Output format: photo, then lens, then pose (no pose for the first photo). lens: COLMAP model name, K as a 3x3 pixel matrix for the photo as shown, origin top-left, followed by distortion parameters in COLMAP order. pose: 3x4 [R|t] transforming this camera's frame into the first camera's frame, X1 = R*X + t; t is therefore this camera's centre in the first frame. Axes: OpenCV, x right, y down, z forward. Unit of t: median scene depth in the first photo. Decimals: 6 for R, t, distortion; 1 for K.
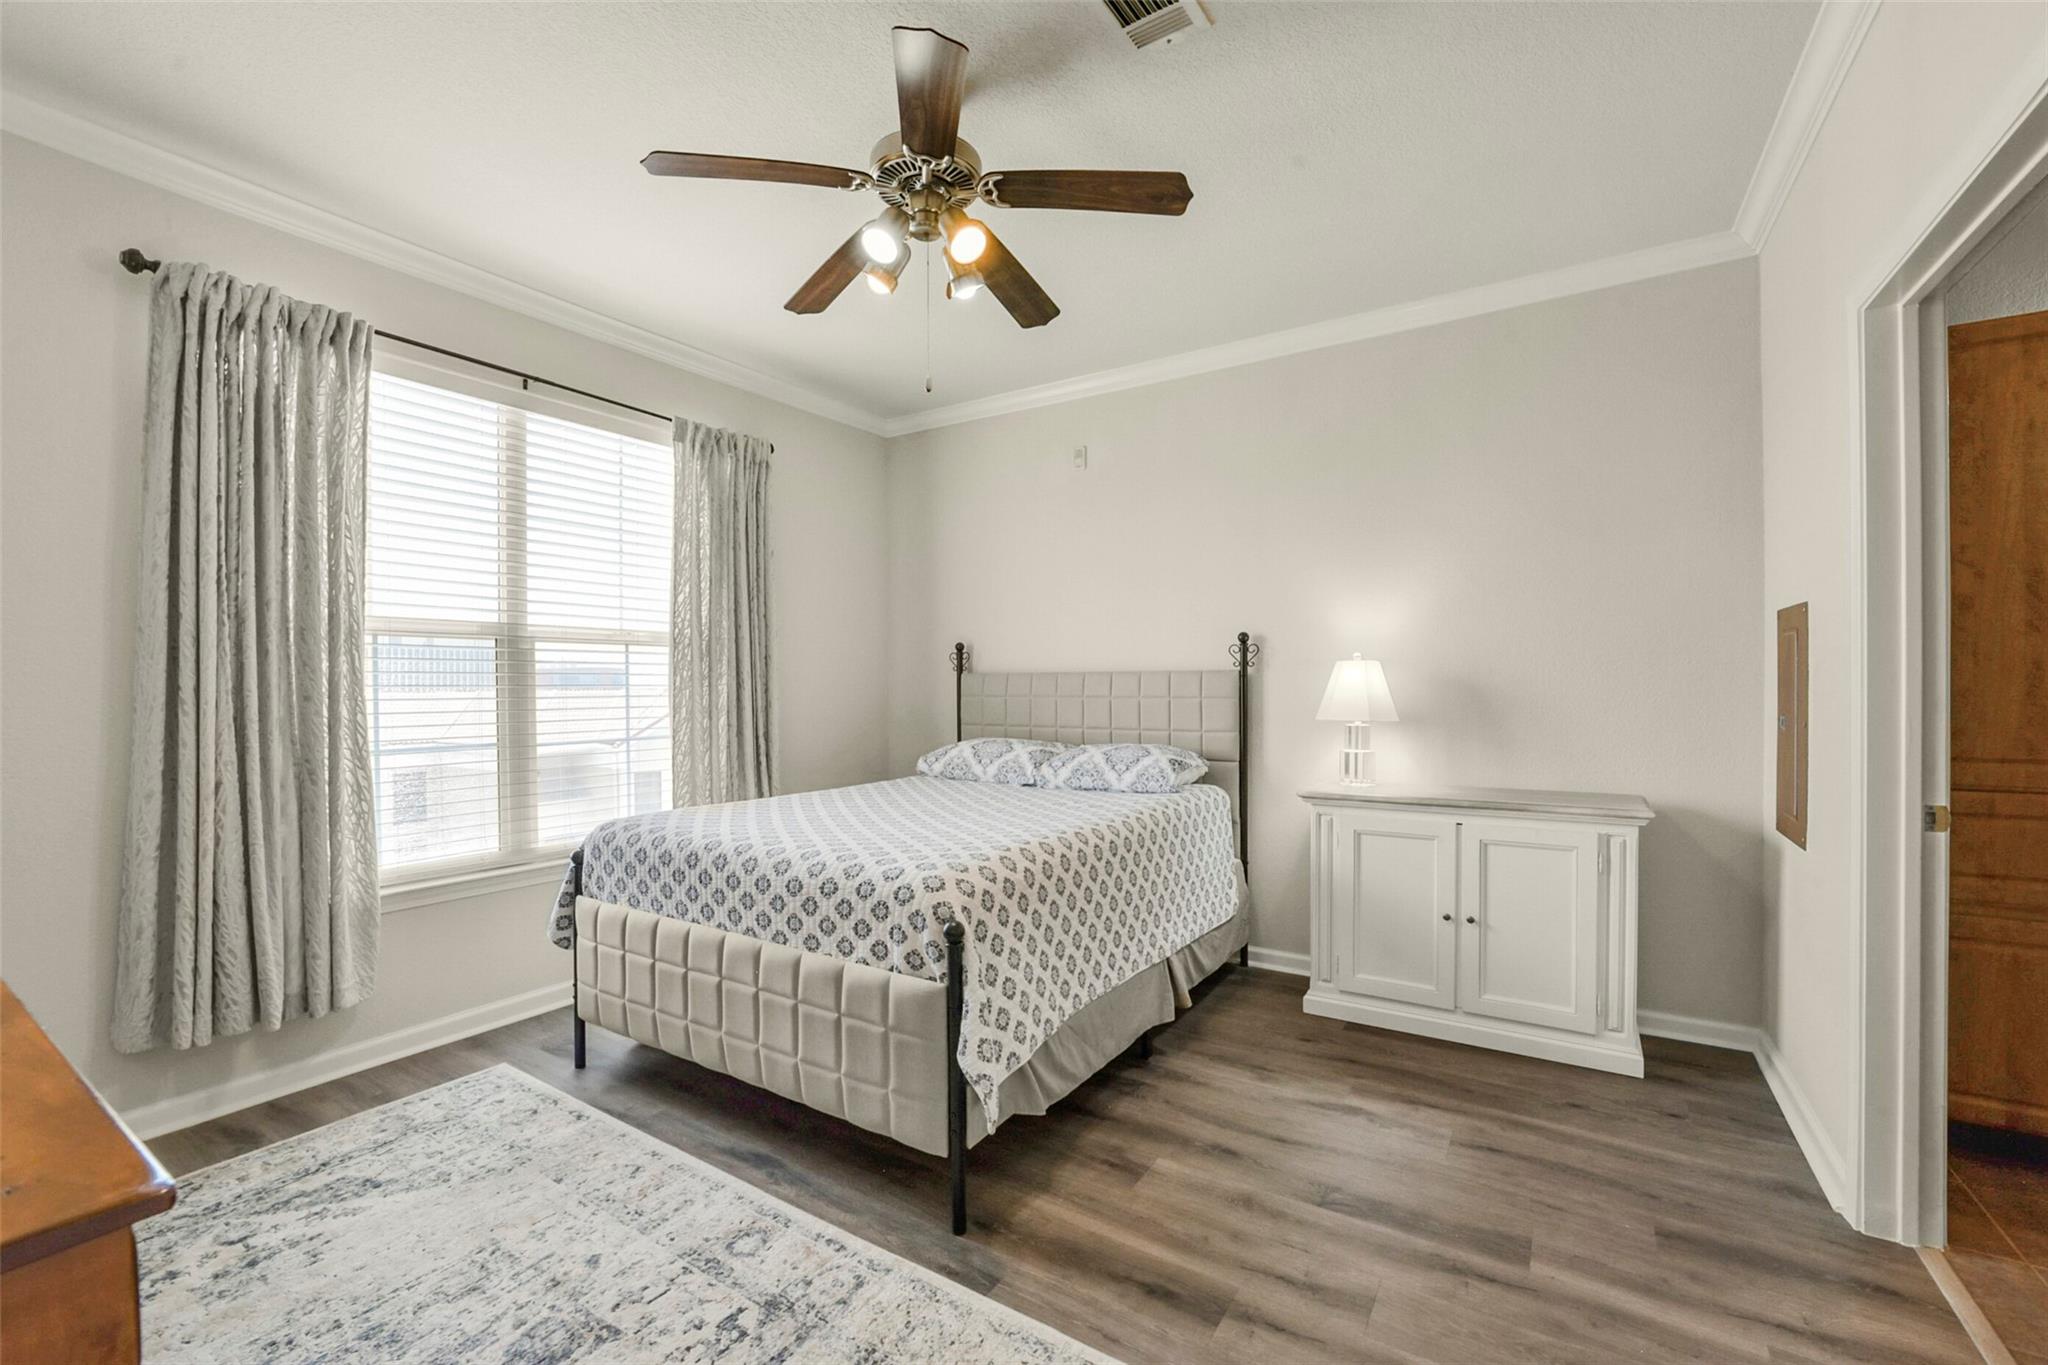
lens RADIAL K [[821.6, 0, 1033.7], [0, 821.6, 691.8], [0, 0, 1]] dist [-0.020048, 0.001171]
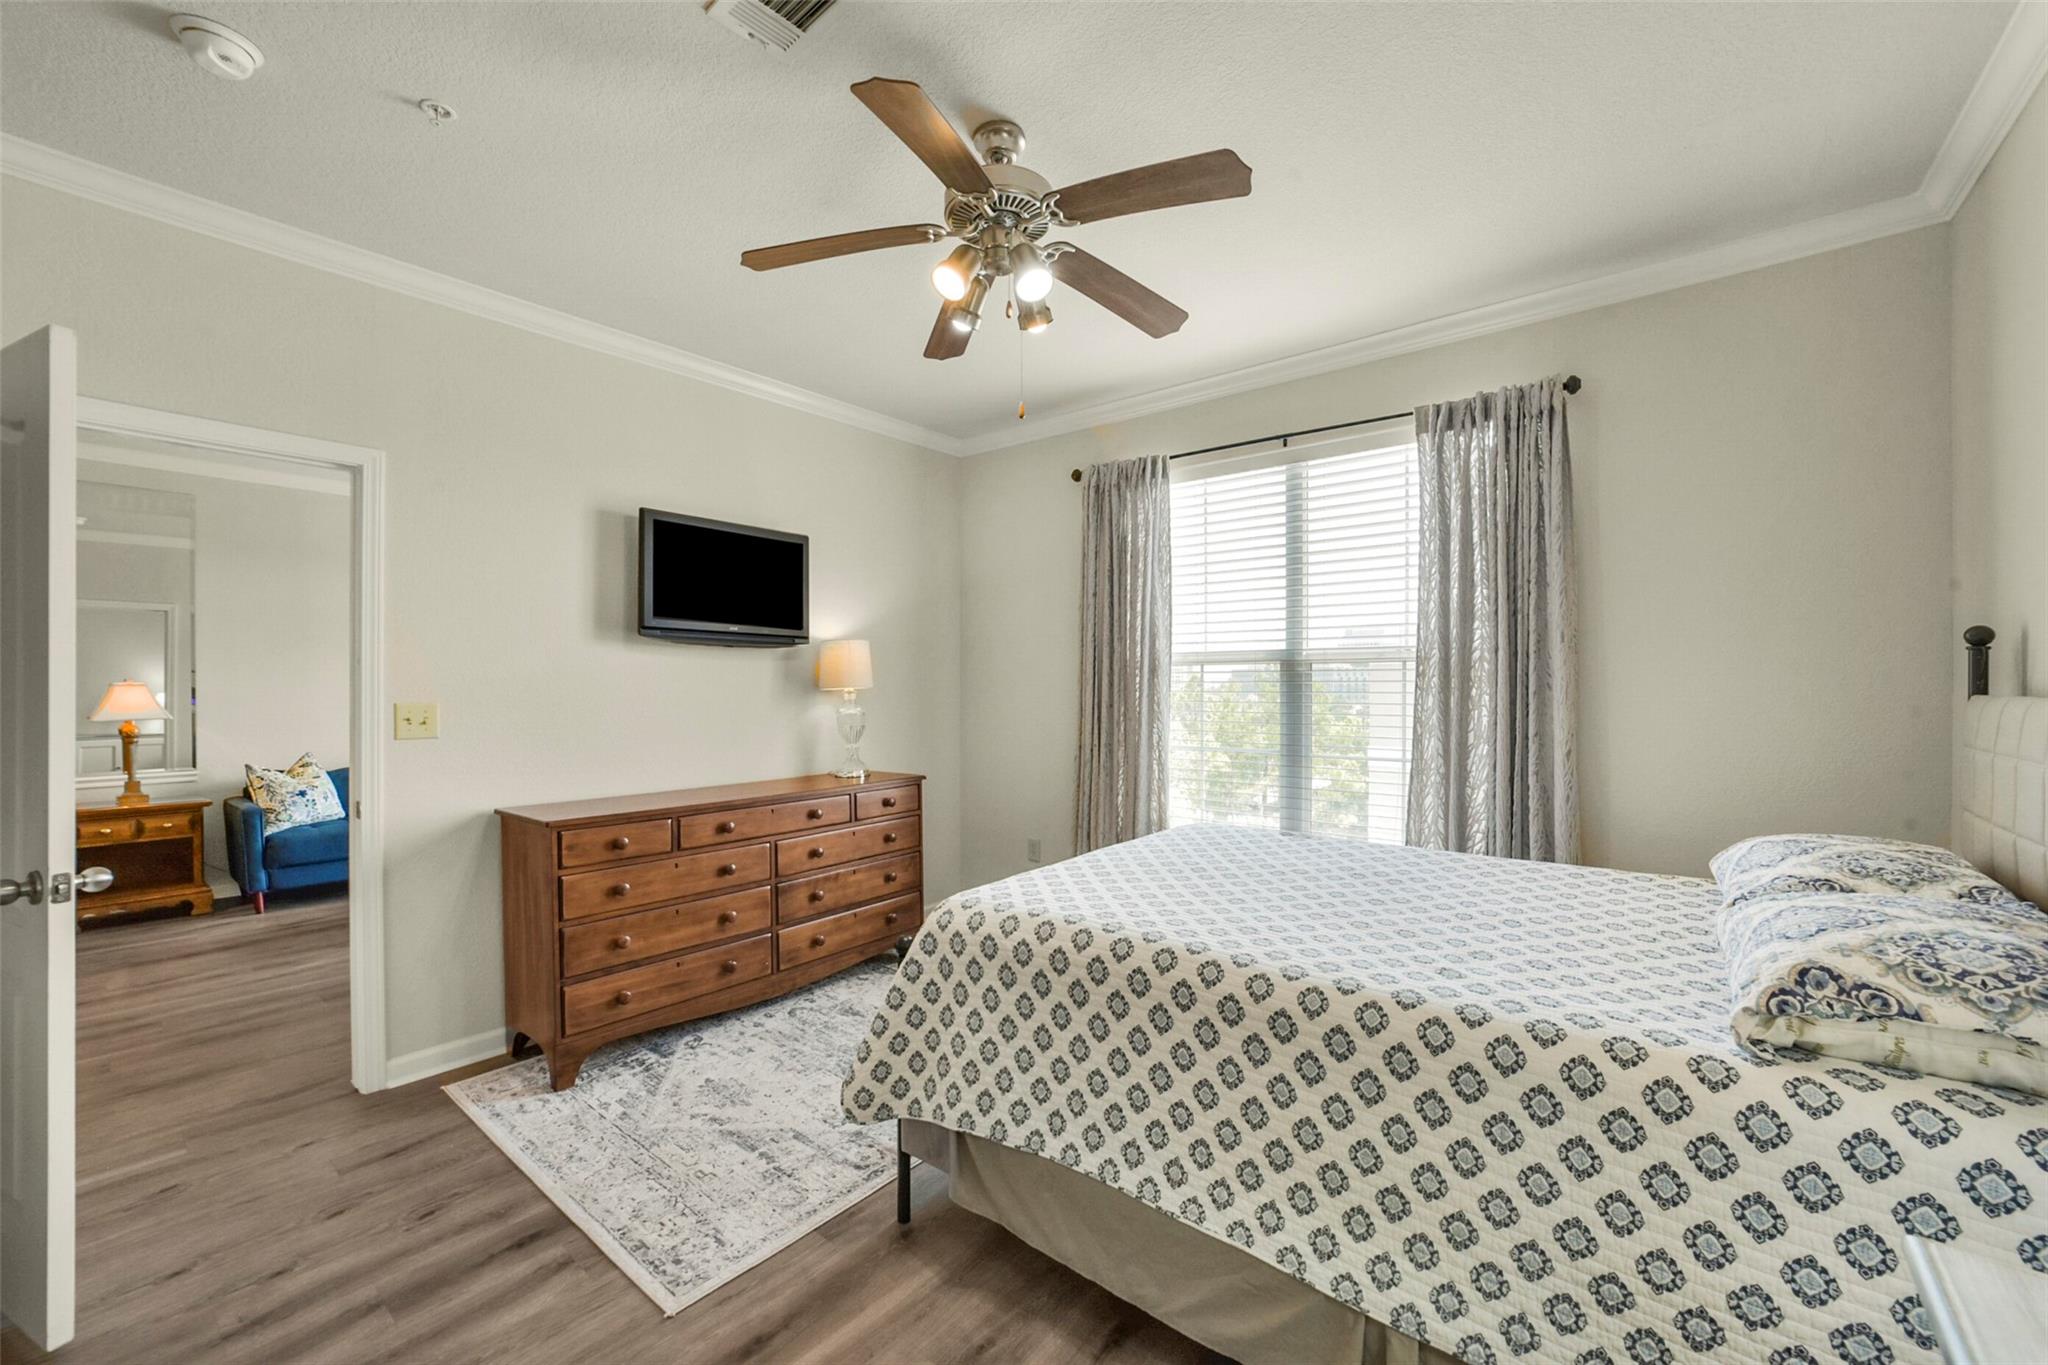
lens RADIAL K [[821.6, 0, 1013.1], [0, 821.6, 685.5], [0, 0, 1]] dist [-0.020048, 0.001171]
pose [[-0.119904, 0.005460, -0.992770, 0.678613], [-0.009710, 0.999931, 0.006672, -0.042681], [0.992738, 0.010440, -0.119843, 0.888753]]
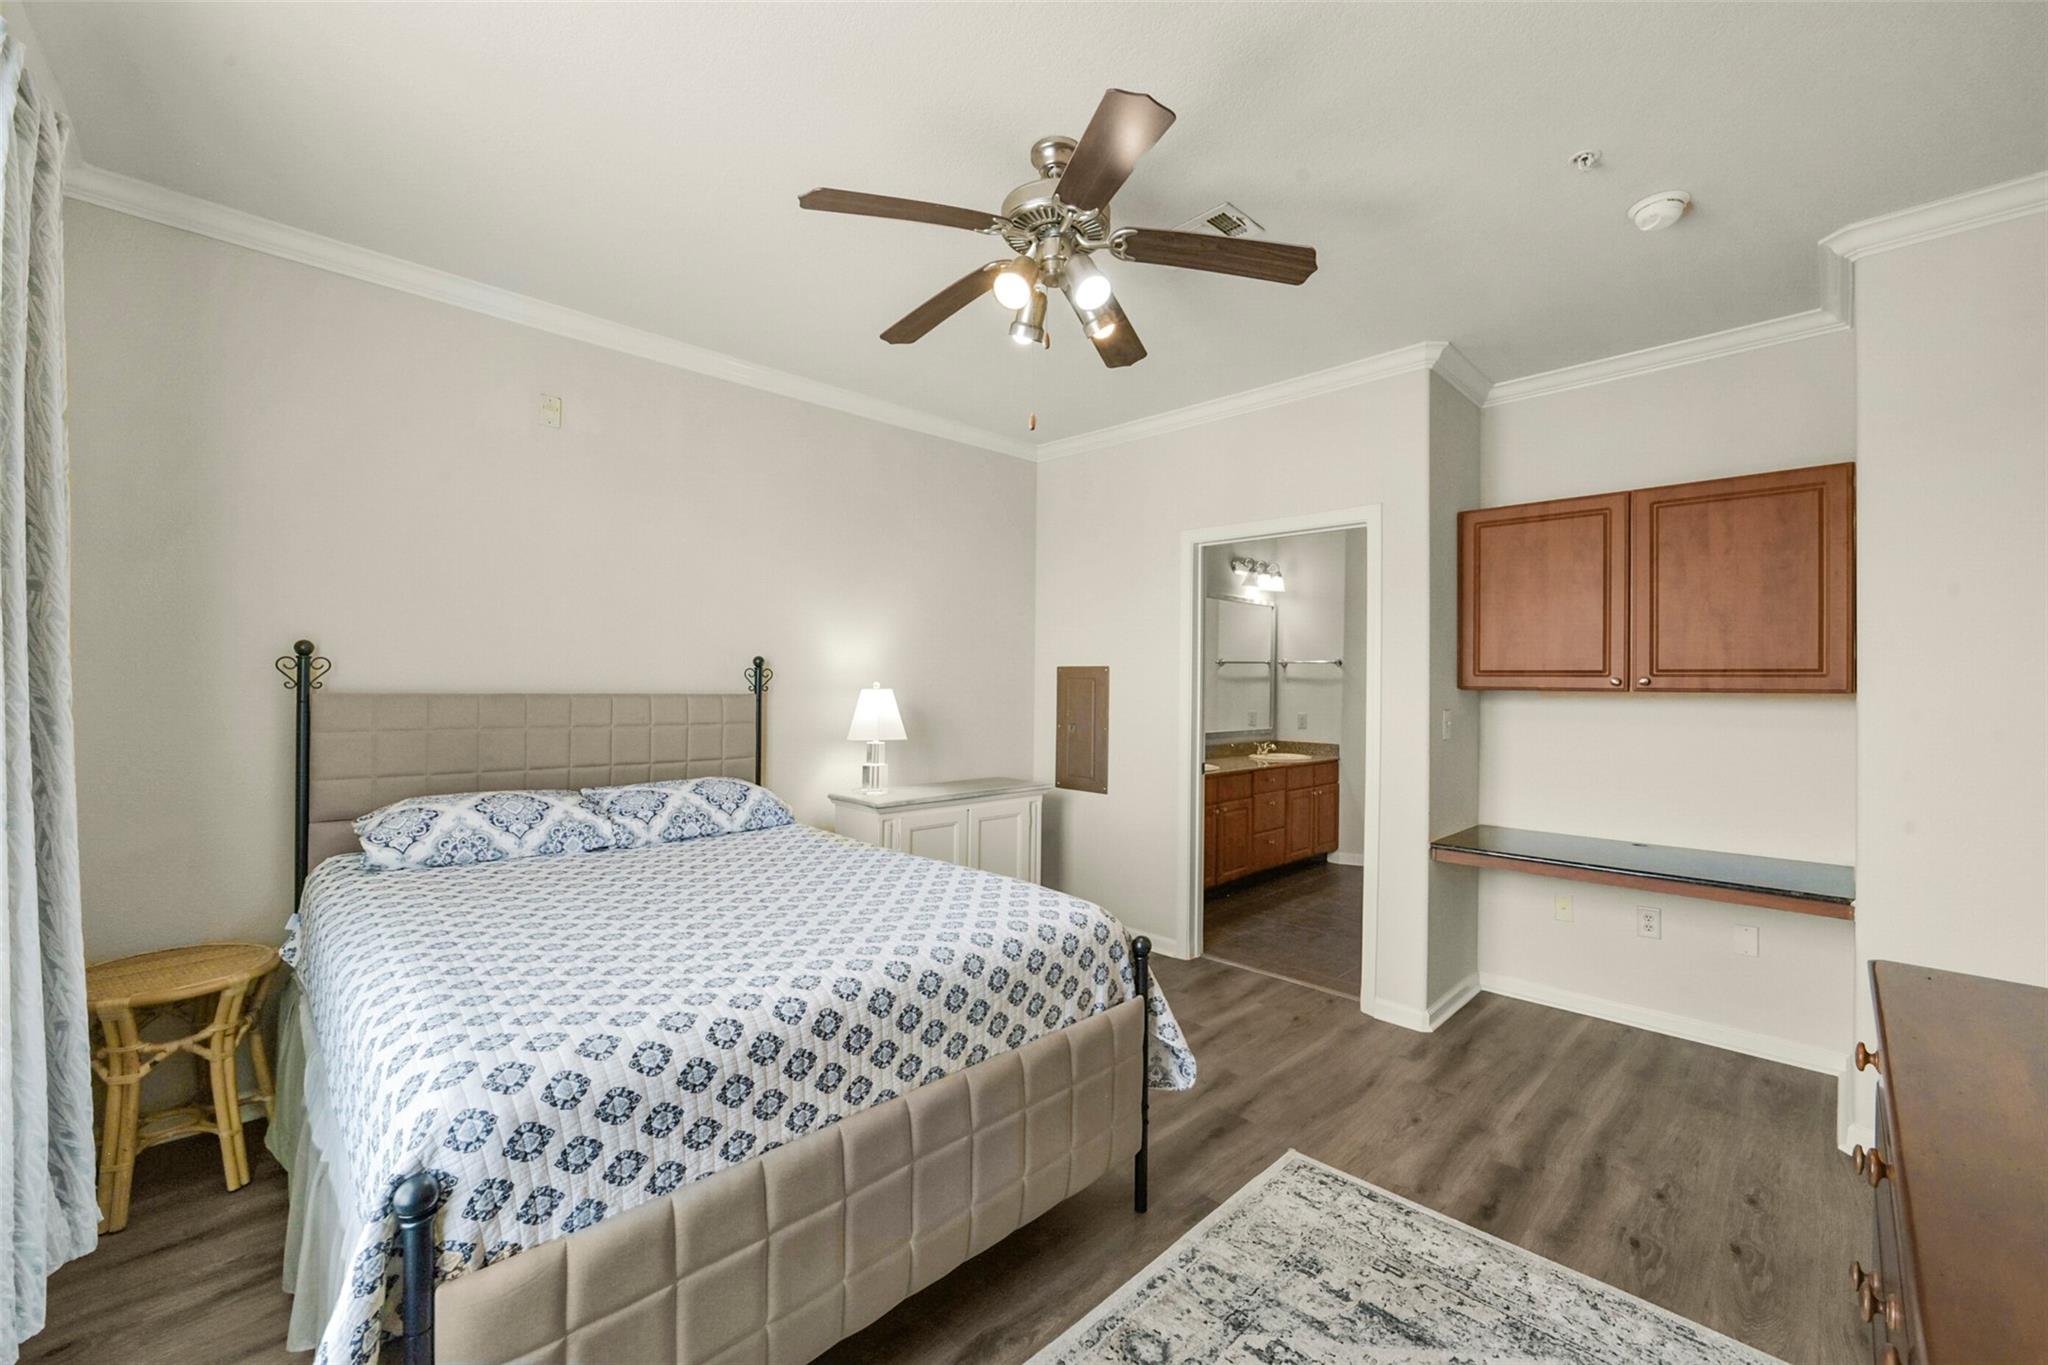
lens RADIAL K [[821.6, 0, 1004.6], [0, 821.6, 684.1], [0, 0, 1]] dist [-0.020048, 0.001171]
pose [[0.245670, 0.008767, 0.969314, -0.869386], [-0.001958, 0.999962, -0.008548, -0.041679], [-0.969352, 0.000202, 0.245677, 0.631231]]
